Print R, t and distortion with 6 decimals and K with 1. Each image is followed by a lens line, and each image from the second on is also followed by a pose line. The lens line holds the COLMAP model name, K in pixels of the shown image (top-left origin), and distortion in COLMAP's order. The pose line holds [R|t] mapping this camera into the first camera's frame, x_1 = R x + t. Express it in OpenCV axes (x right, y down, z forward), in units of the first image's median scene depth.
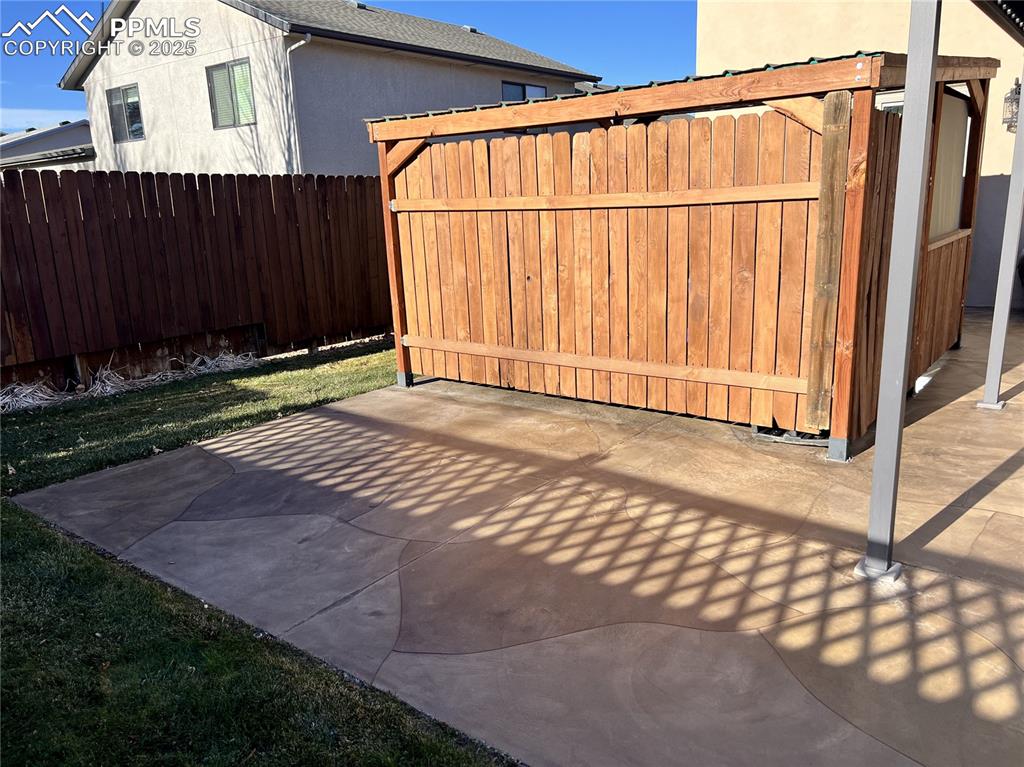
lens RADIAL K [[769.2, 0, 515.2], [0, 769.2, 381.2], [0, 0, 1]] dist [0.045874, -0.050154]
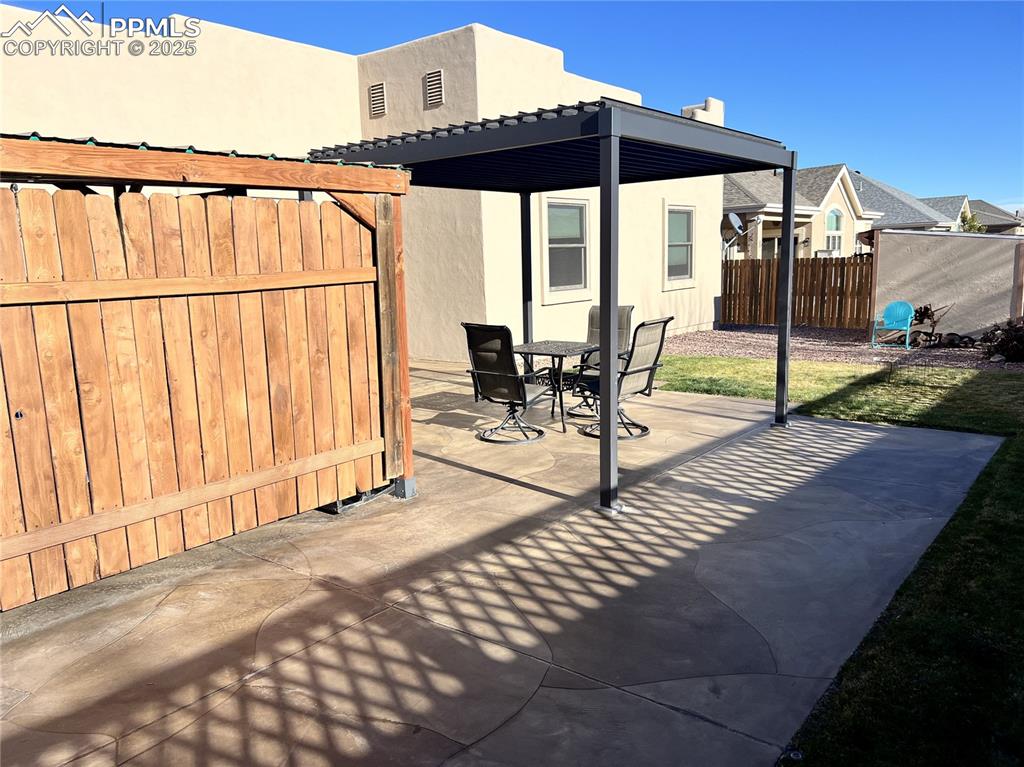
lens RADIAL K [[769.2, 0, 514.6], [0, 769.2, 378.1], [0, 0, 1]] dist [0.045874, -0.050154]
pose [[0.014582, -0.113701, 0.993408, -0.765315], [0.266389, 0.958048, 0.105744, -0.162052], [-0.963755, 0.263091, 0.044258, 0.778307]]
